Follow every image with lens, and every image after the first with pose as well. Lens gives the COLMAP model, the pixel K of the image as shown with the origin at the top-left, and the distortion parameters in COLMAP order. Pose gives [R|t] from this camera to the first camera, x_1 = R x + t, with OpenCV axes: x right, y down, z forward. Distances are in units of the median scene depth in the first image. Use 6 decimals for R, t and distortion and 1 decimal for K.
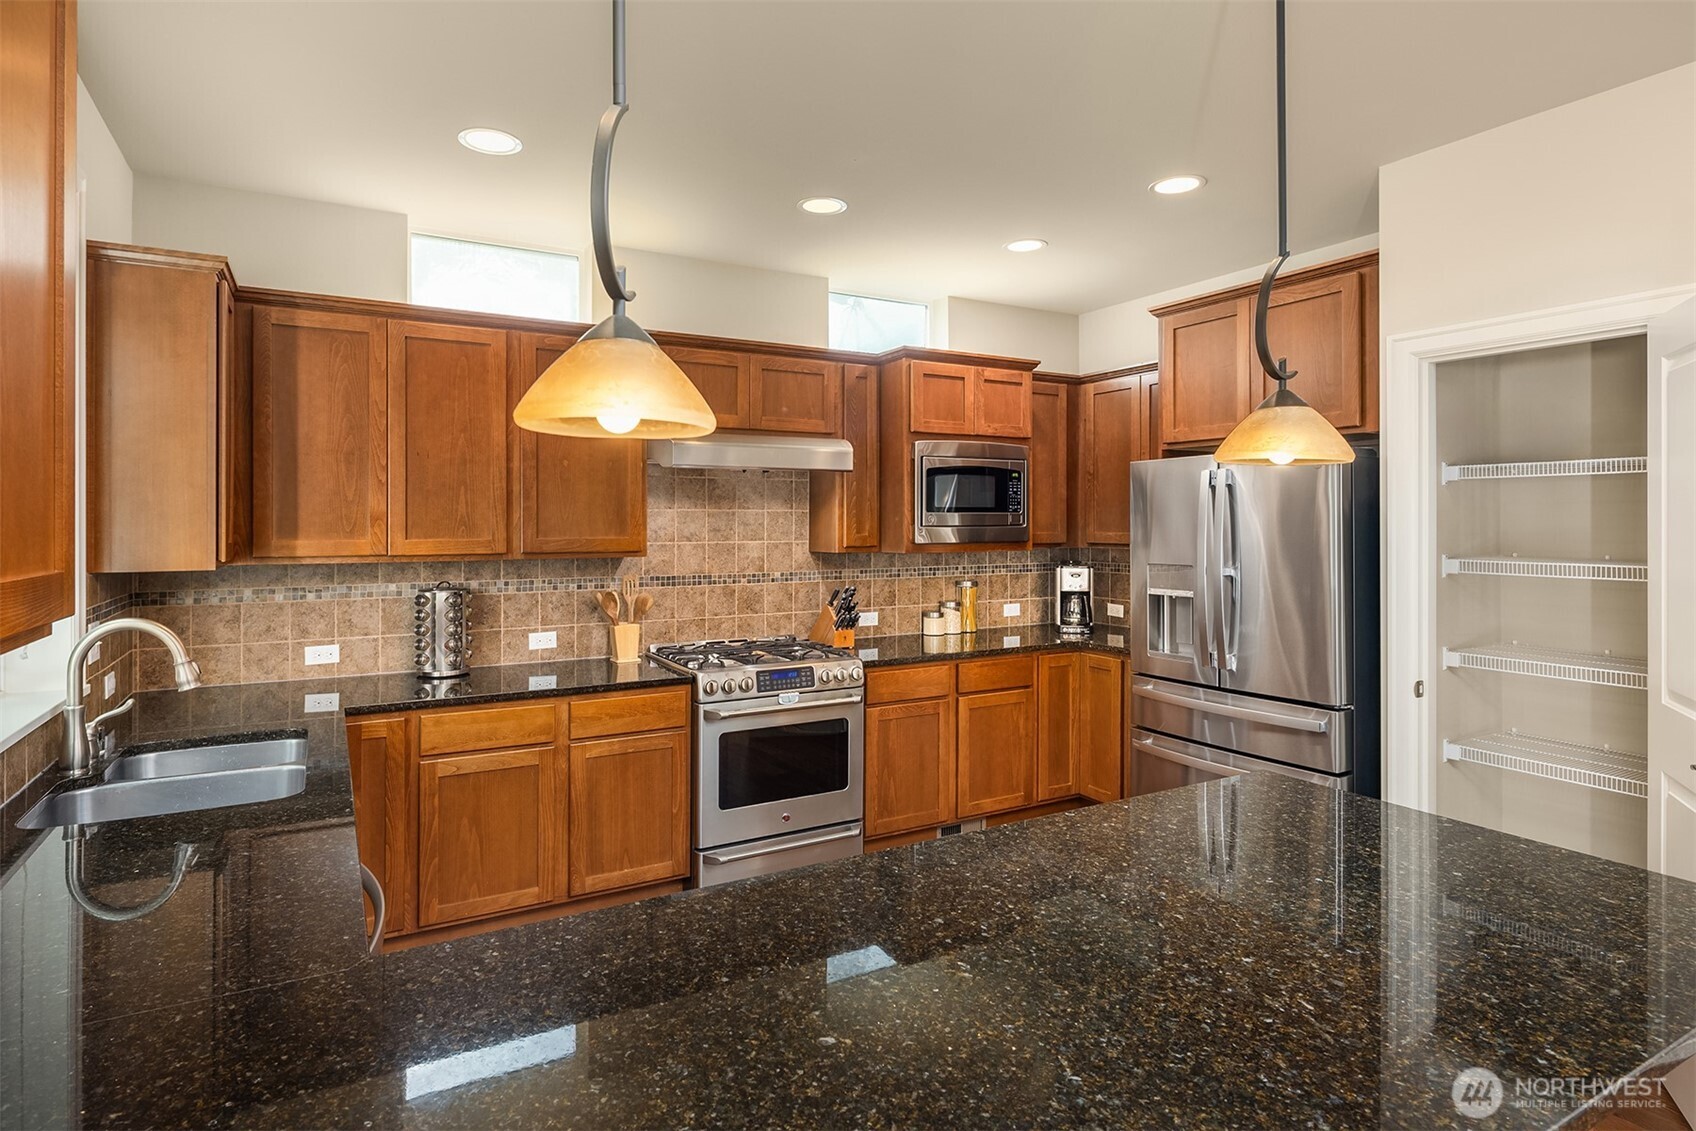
lens RADIAL K [[917.5, 0, 817.0], [0, 917.5, 528.9], [0, 0, 1]] dist [0.019856, 0.000111]
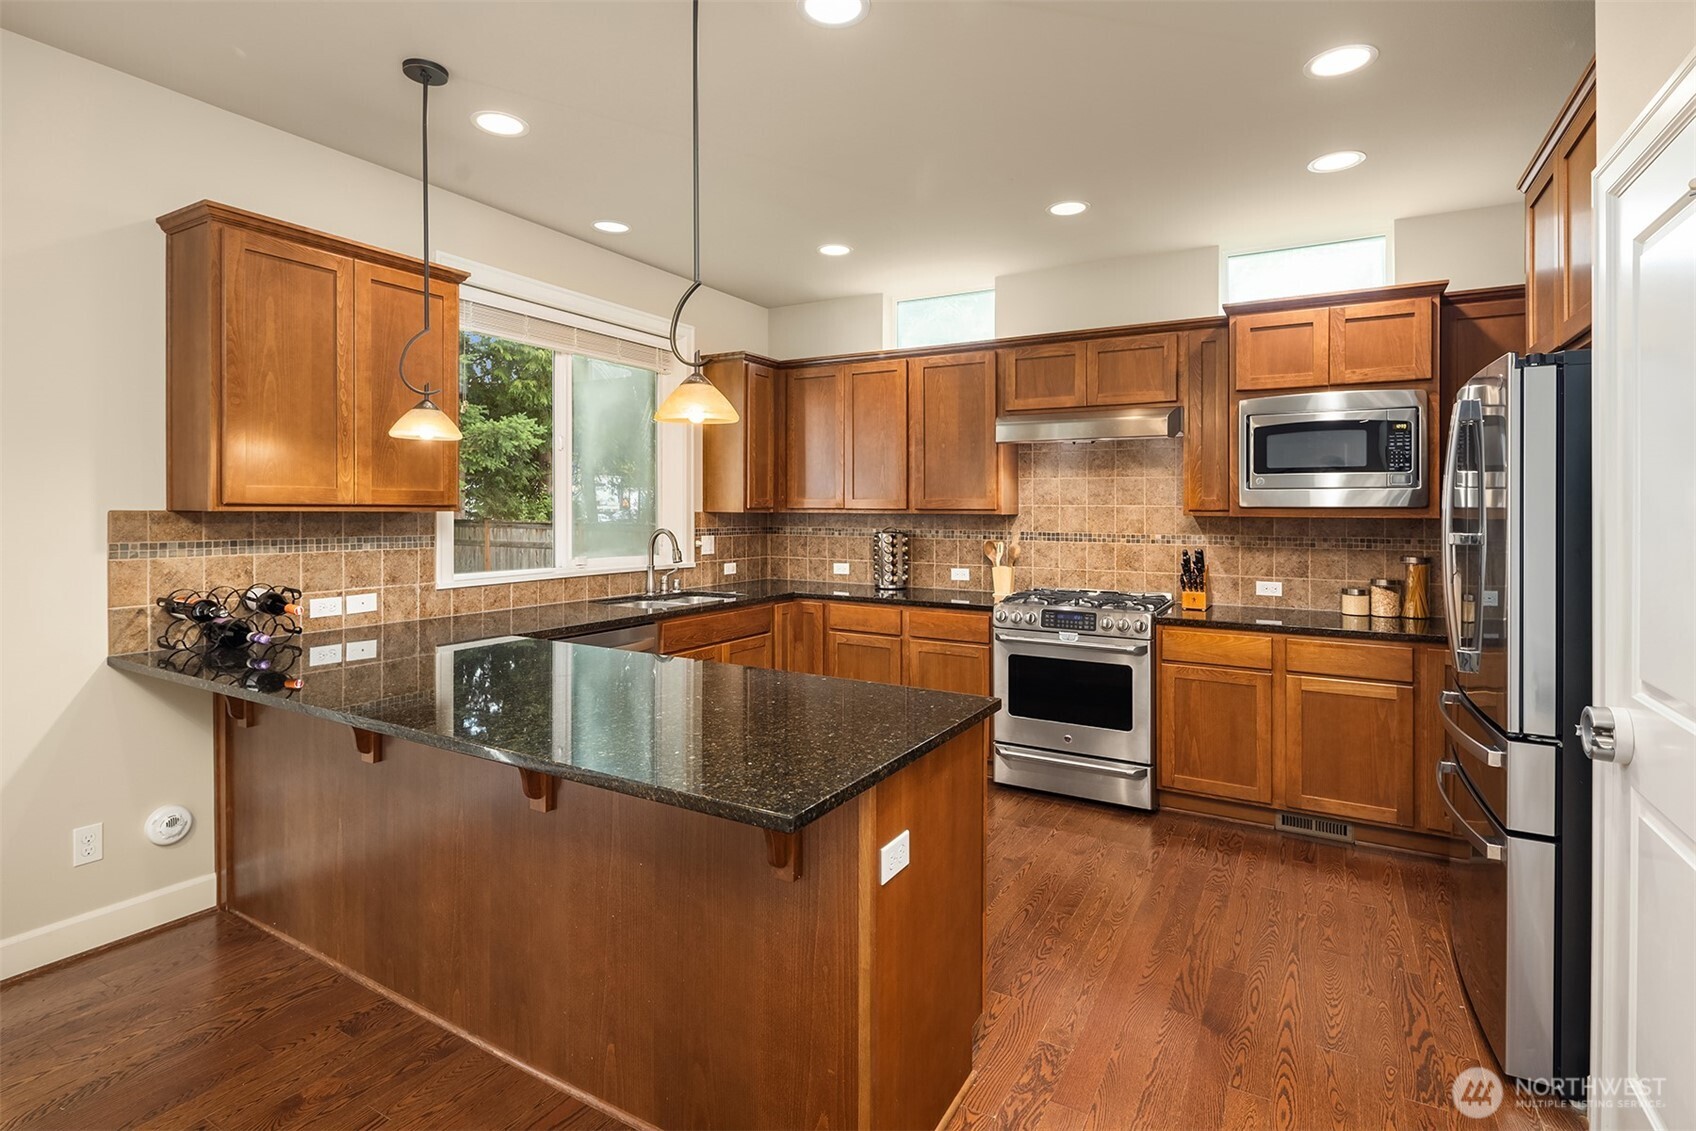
lens RADIAL K [[817.6, 0, 831.6], [0, 817.6, 515.3], [0, 0, 1]] dist [0.008415, -0.000821]
pose [[0.507621, 0.011308, -0.861506, 0.667742], [-0.015853, 0.999867, 0.003783, 0.030518], [0.861435, 0.011737, 0.507733, 0.205009]]
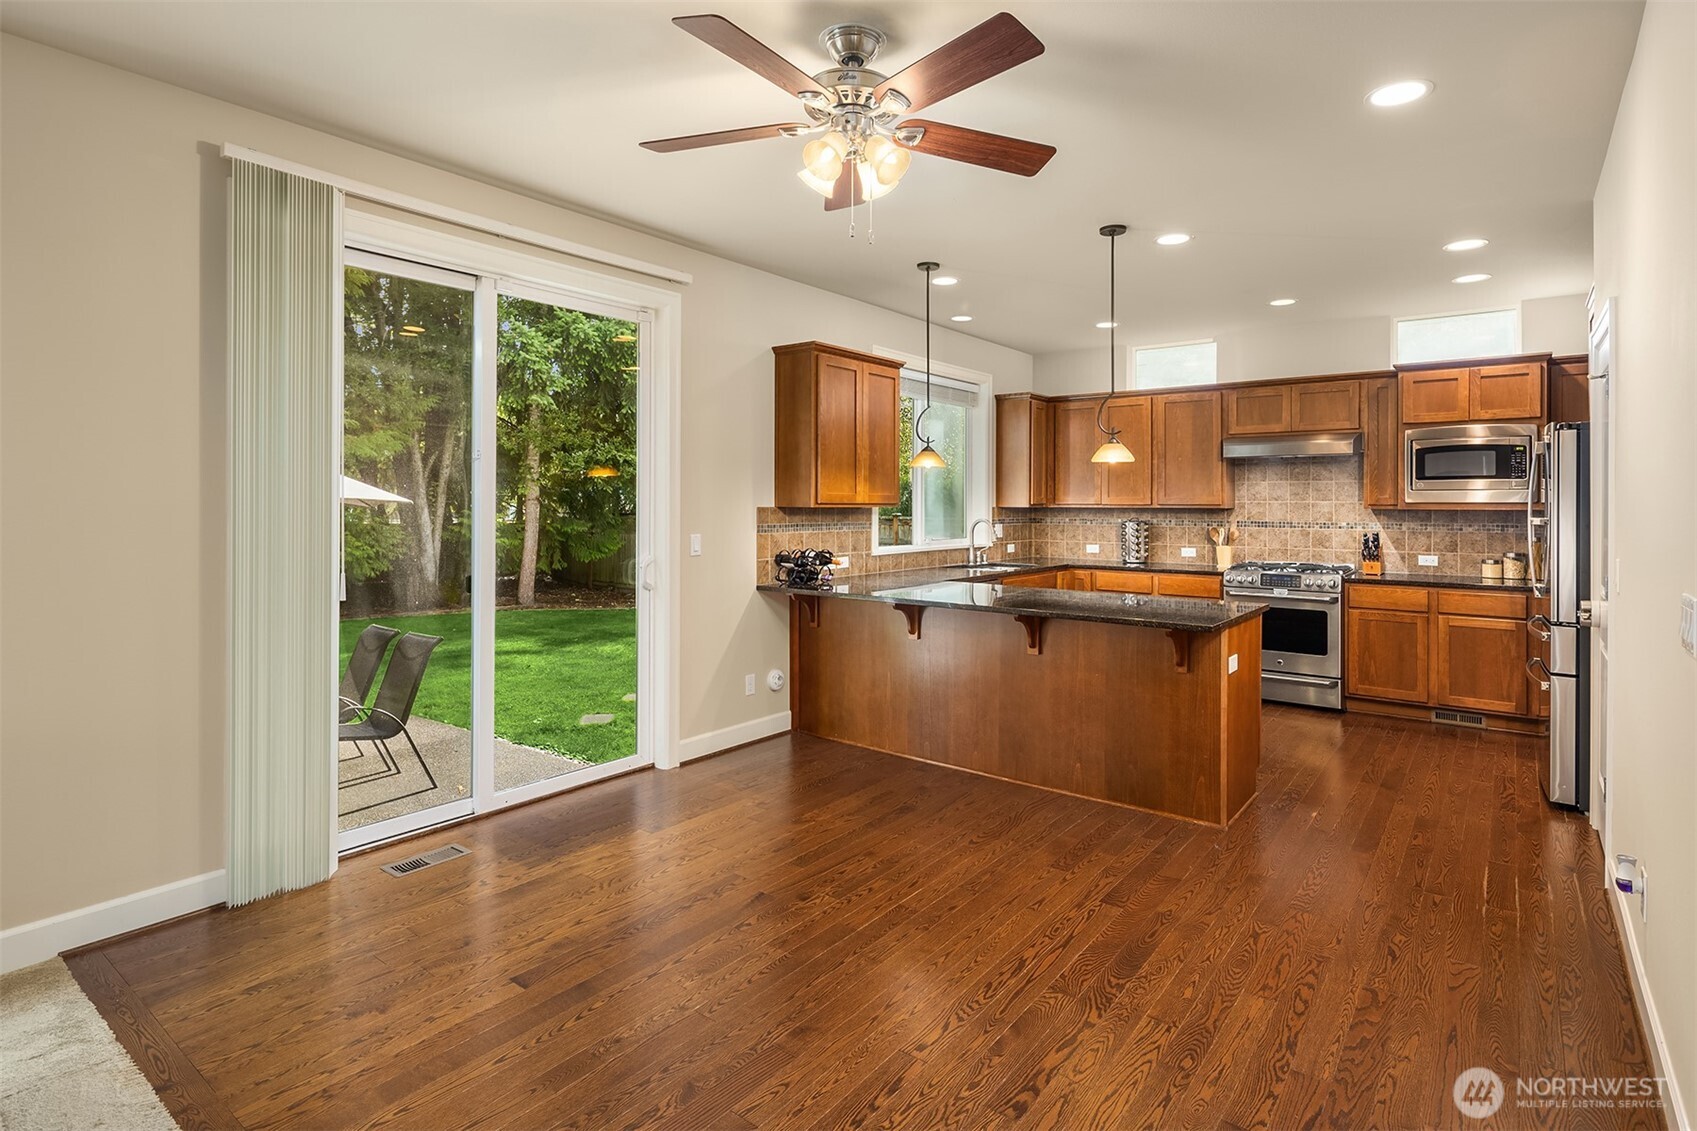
lens RADIAL K [[818.1, 0, 887.6], [0, 818.1, 515.3], [0, 0, 1]] dist [0.008415, -0.000821]
pose [[0.412247, 0.015928, -0.910933, 0.985102], [-0.013079, 0.999848, 0.011563, 0.033743], [0.910978, 0.007148, 0.412392, -0.263301]]
